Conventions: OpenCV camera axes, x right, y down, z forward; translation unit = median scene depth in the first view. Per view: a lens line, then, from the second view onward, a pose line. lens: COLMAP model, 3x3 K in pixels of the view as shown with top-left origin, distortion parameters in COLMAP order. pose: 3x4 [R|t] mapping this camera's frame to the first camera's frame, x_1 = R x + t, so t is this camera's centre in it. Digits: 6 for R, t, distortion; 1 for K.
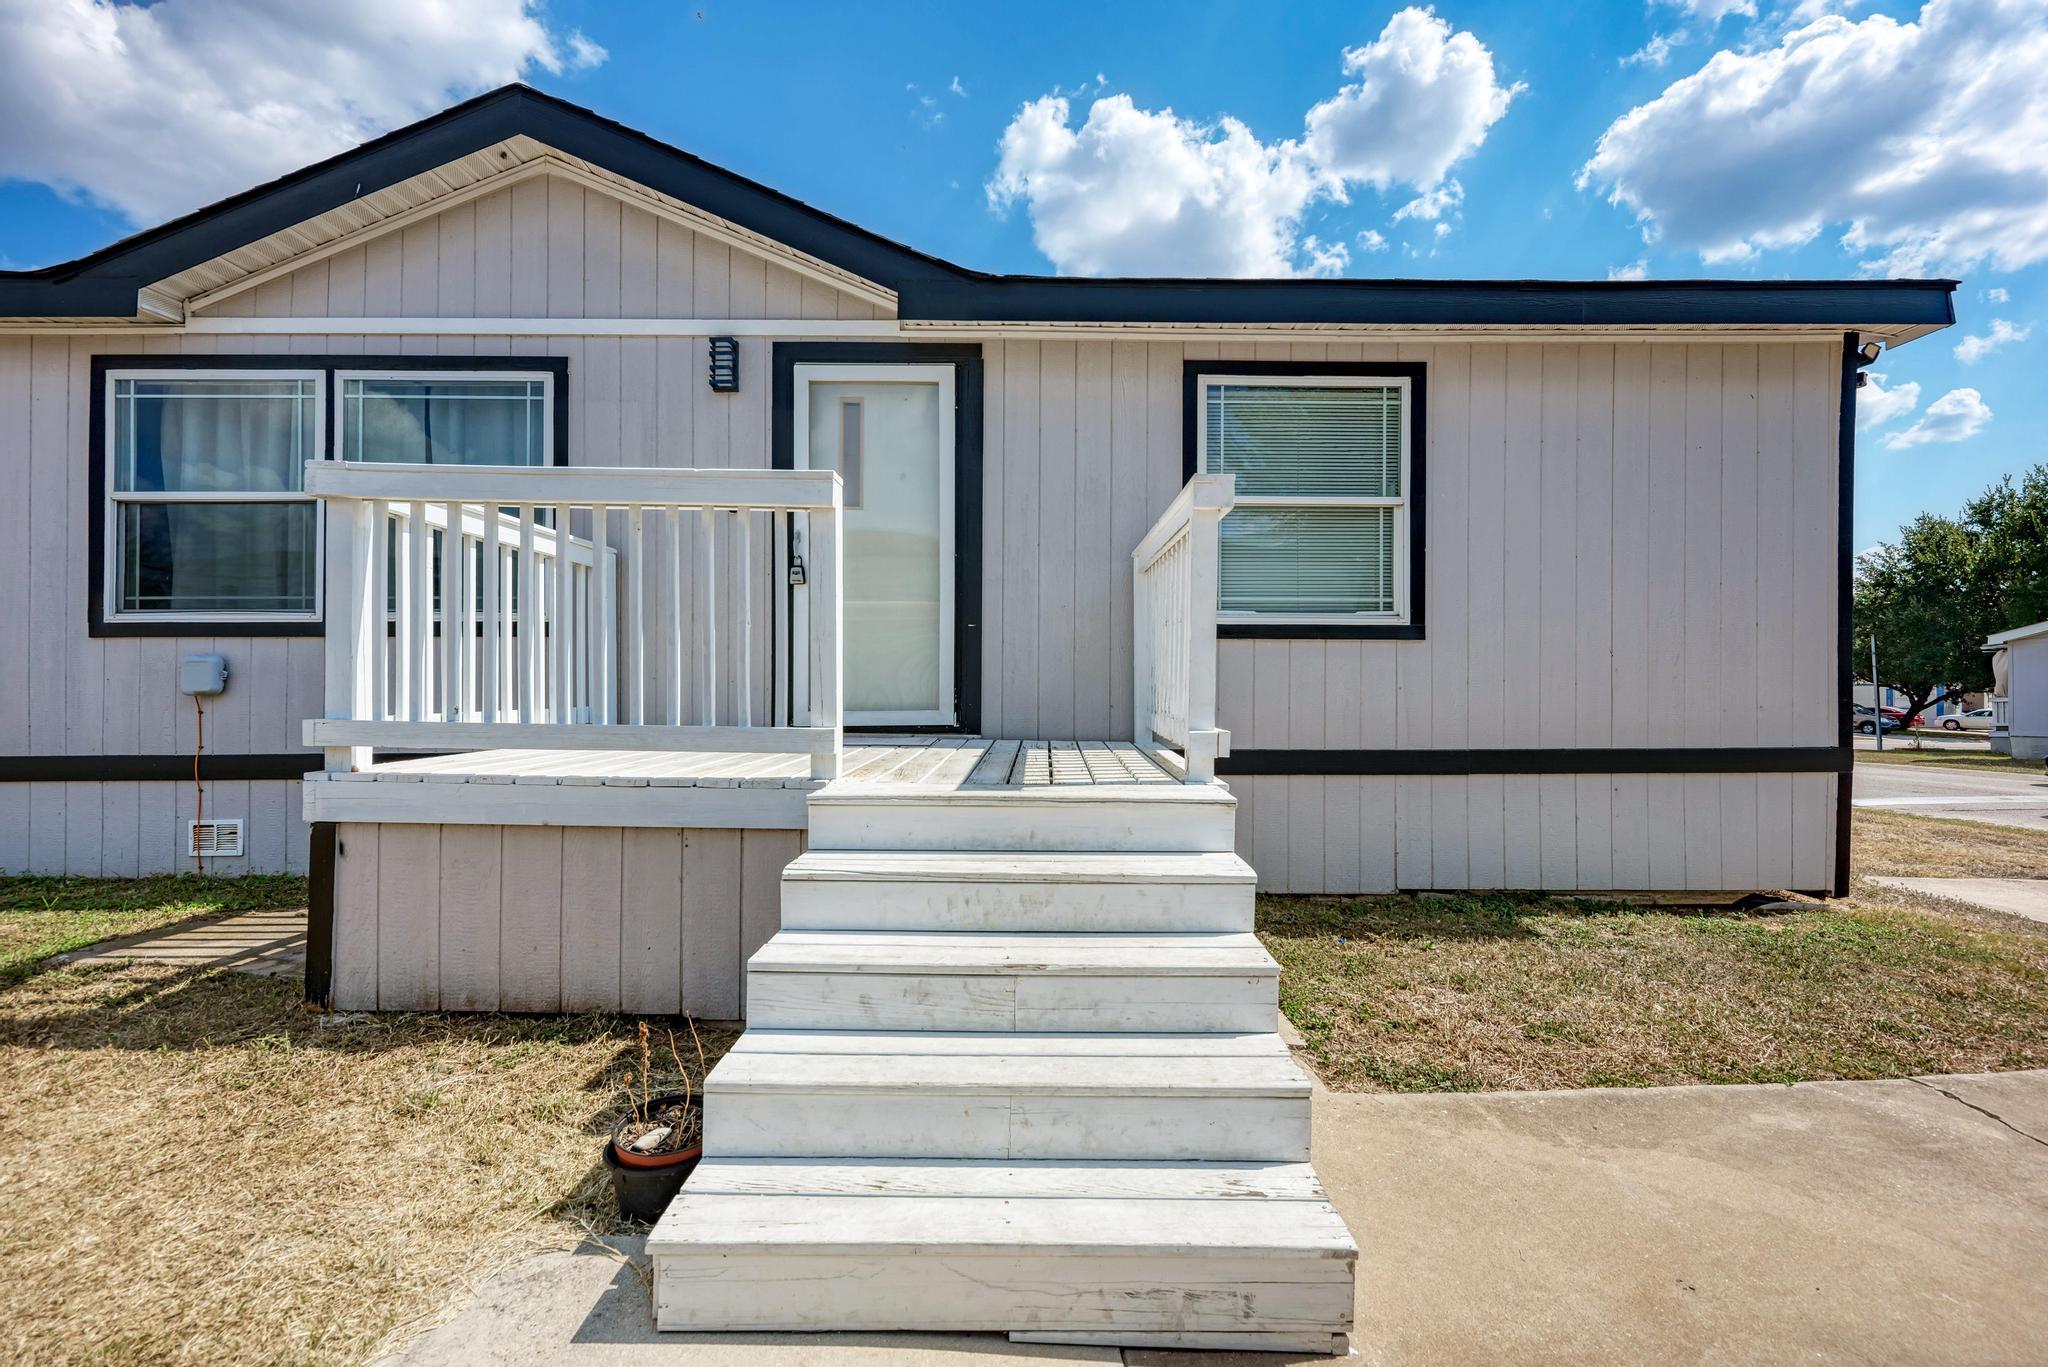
lens RADIAL K [[918.5, 0, 1017.7], [0, 918.5, 692.0], [0, 0, 1]] dist [0.007728, -0.000178]
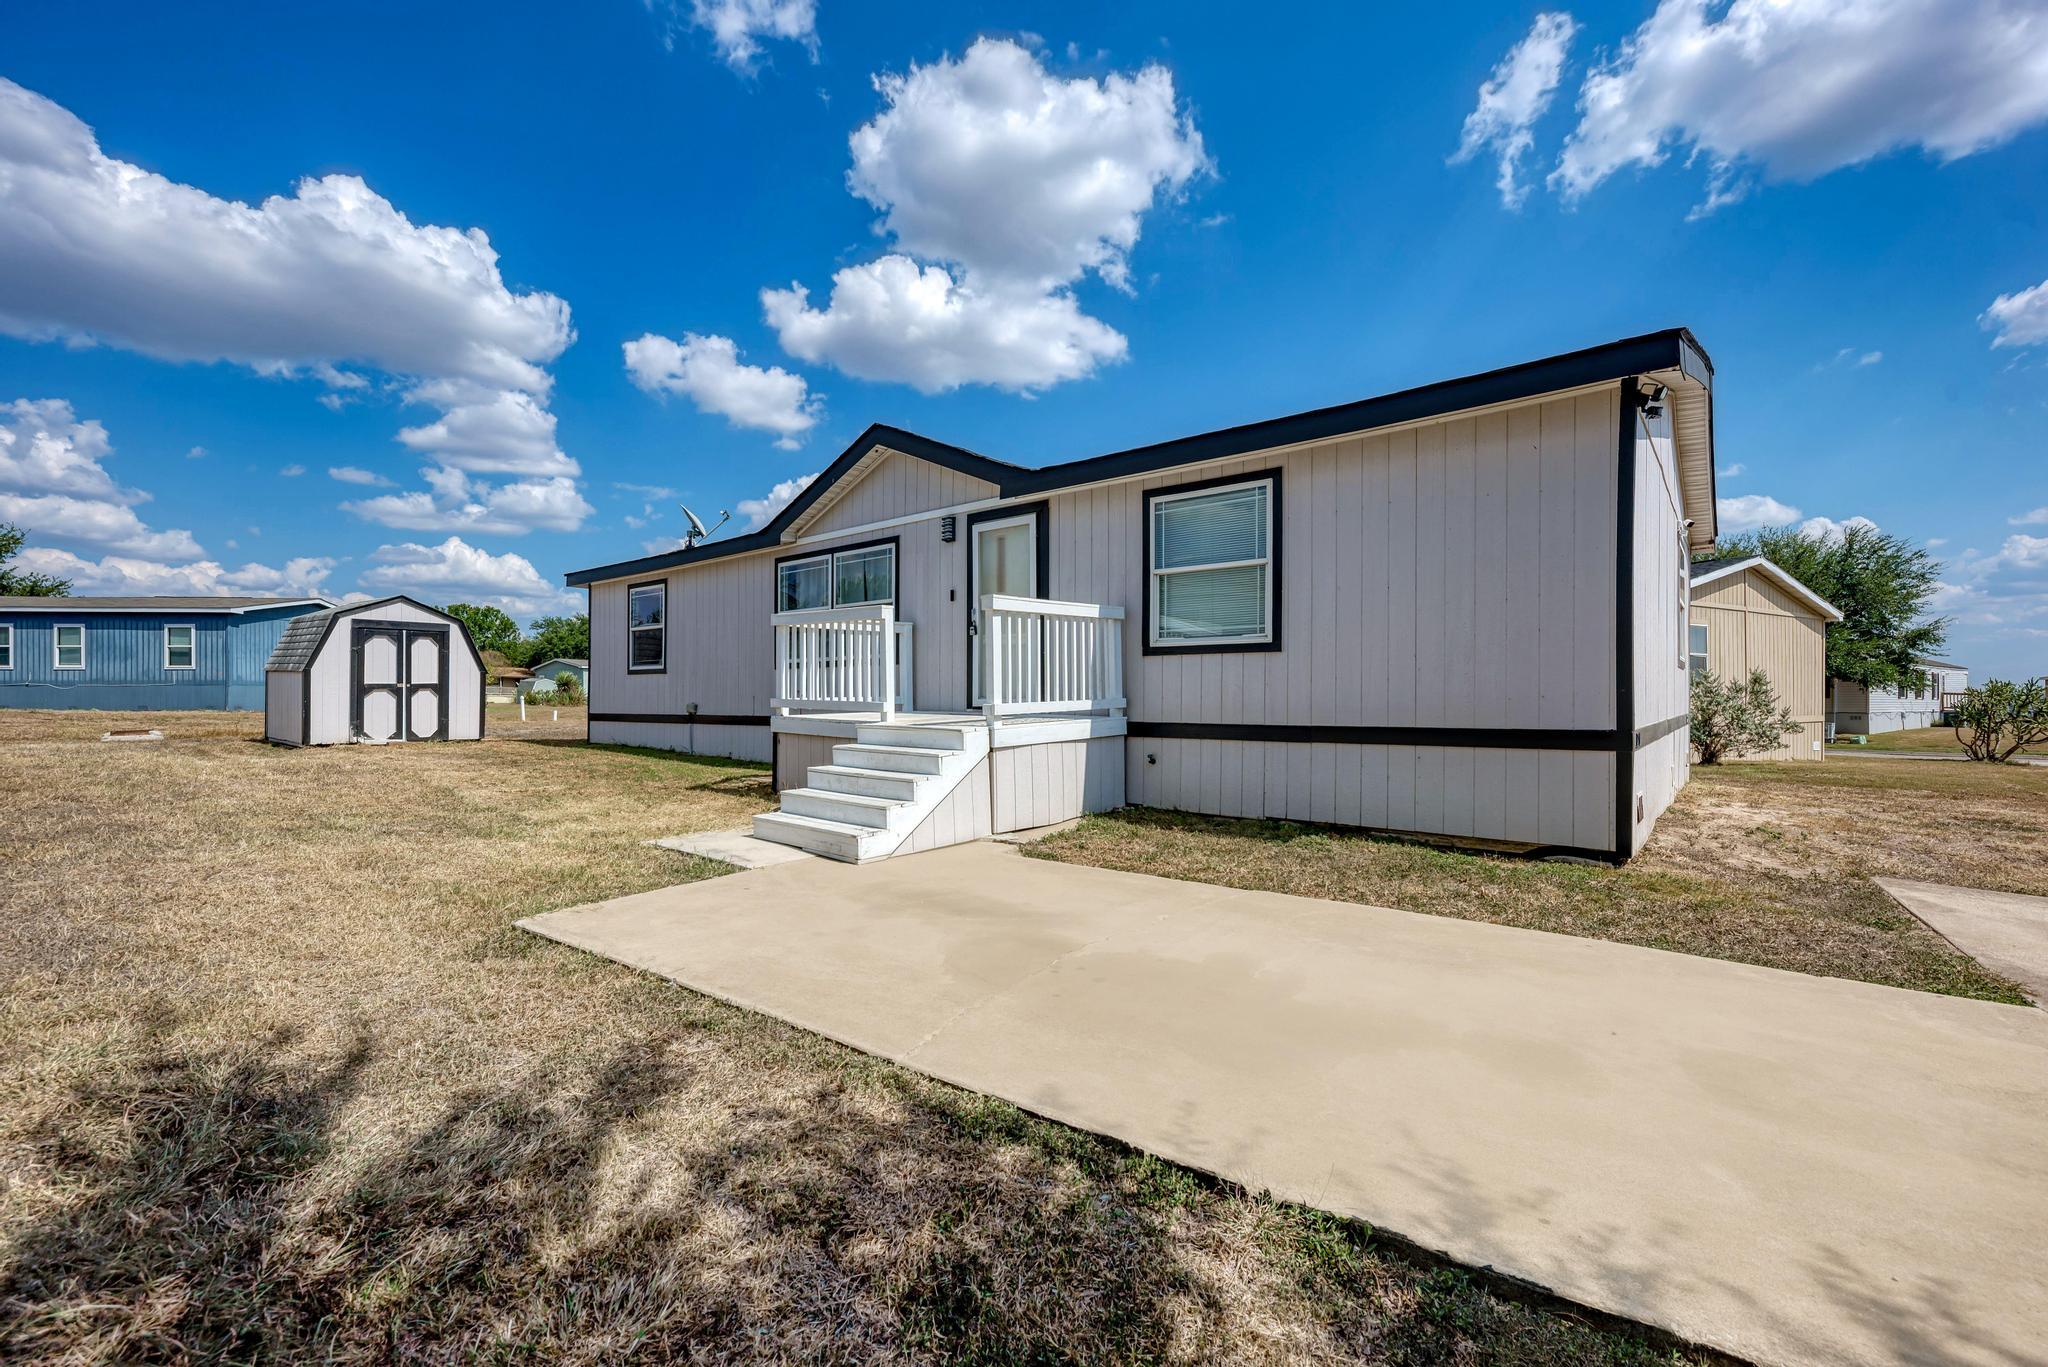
lens RADIAL K [[849.8, 0, 1024.0], [0, 849.8, 683.5], [0, 0, 1]] dist [-0.001236, 0.000016]
pose [[0.758633, -0.010502, -0.651433, 1.031458], [0.001302, 0.999893, -0.014604, 0.015071], [0.651516, 0.010231, 0.758566, -0.322403]]
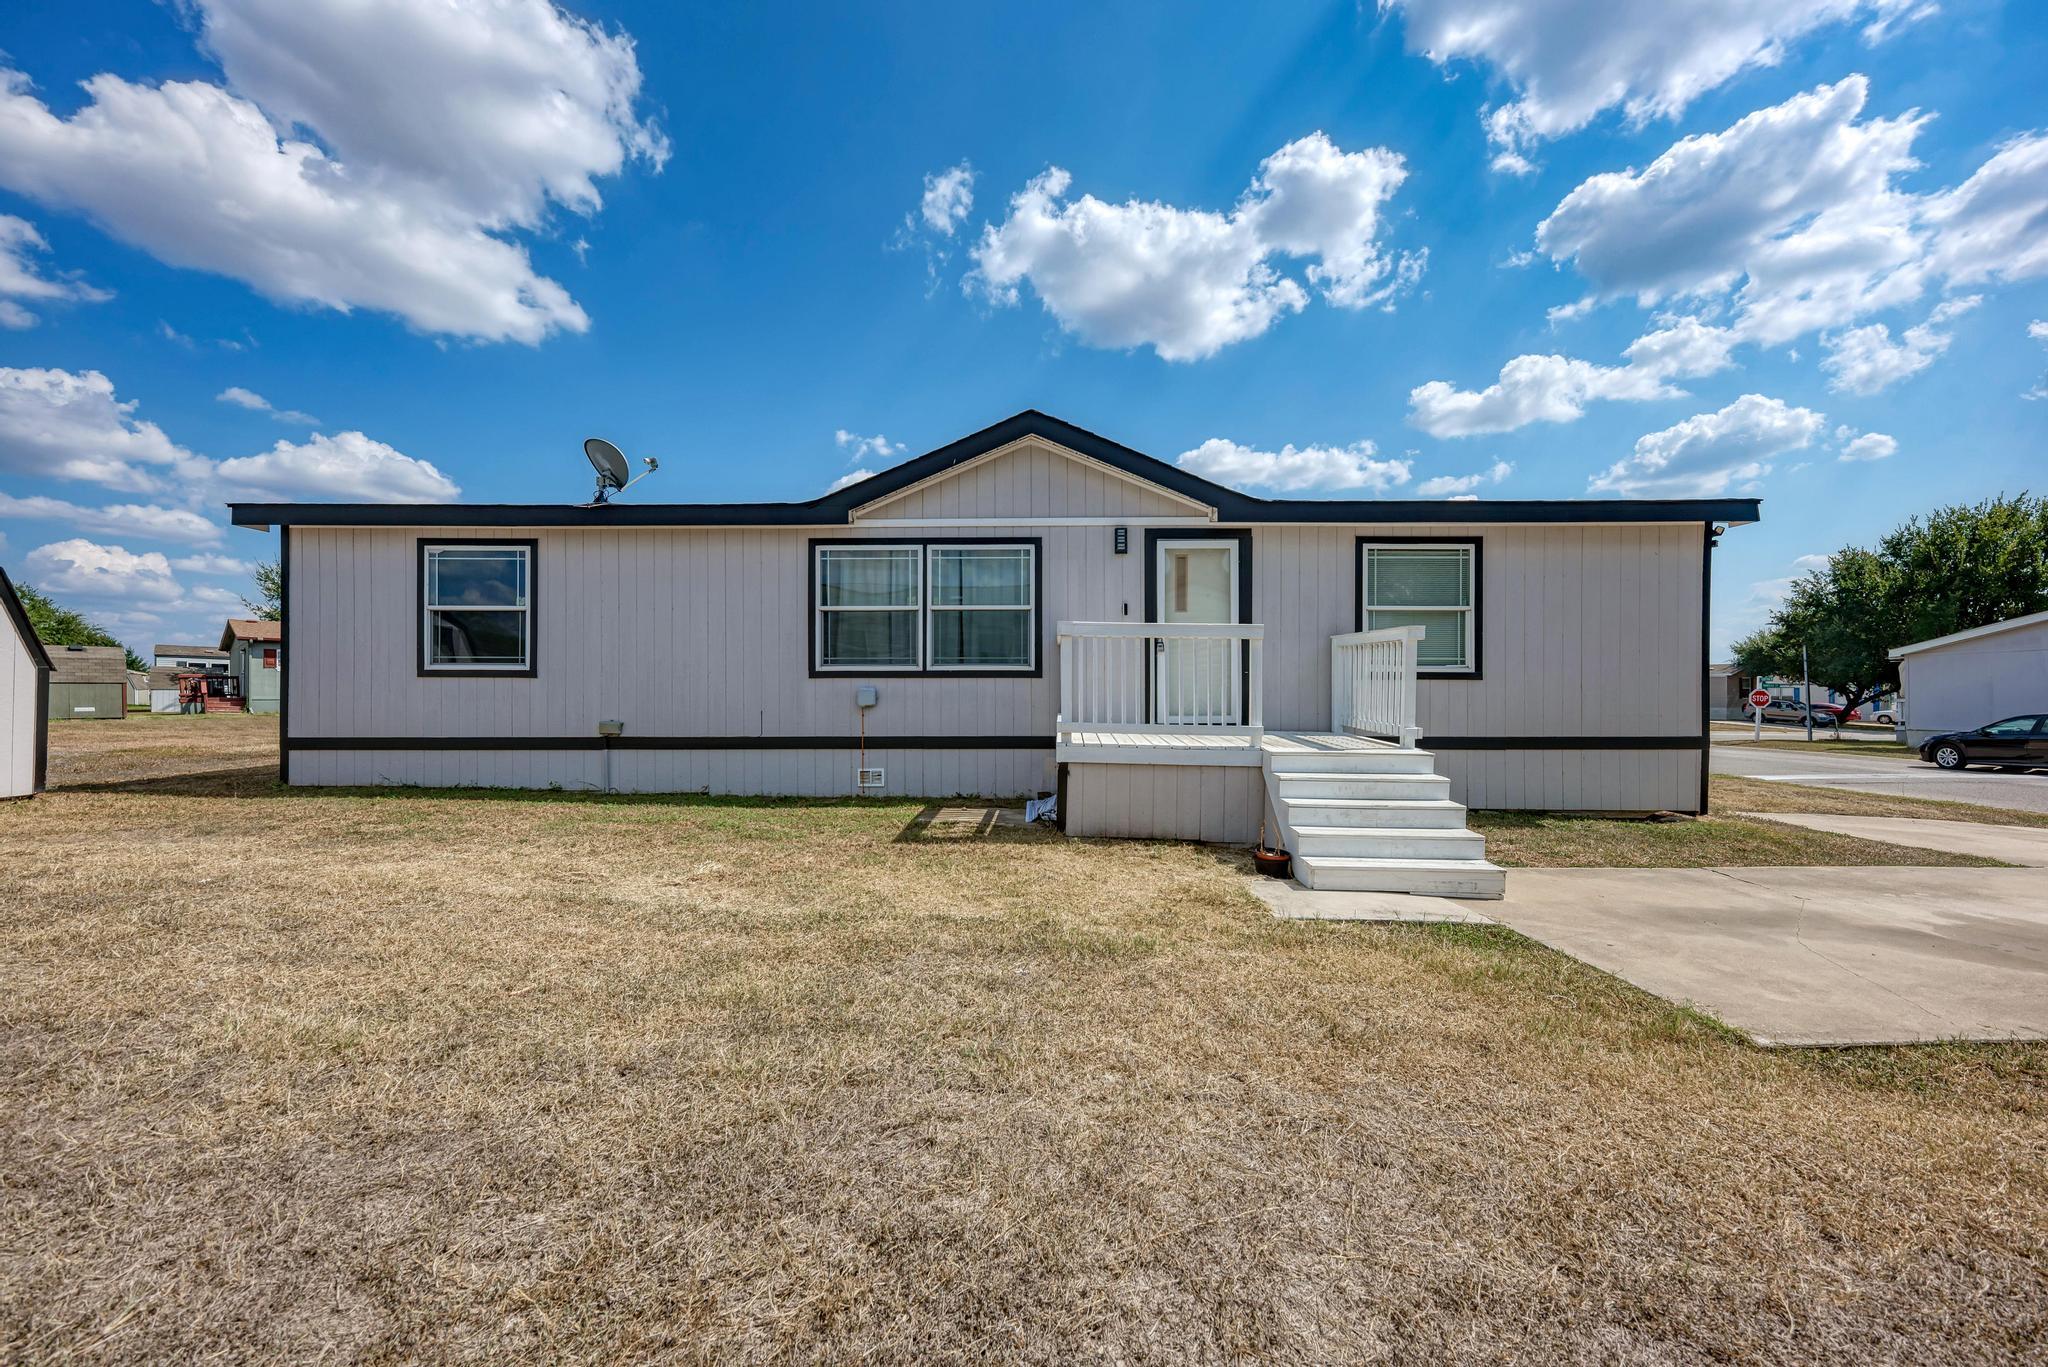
lens RADIAL K [[768.2, 0, 1047.1], [0, 768.2, 685.1], [0, 0, 1]] dist [0.001781, -0.000133]
pose [[0.999244, 0.001977, -0.038830, -0.411044], [-0.002168, 0.999986, -0.004879, -0.036156], [0.038820, 0.004959, 0.999234, -0.653164]]
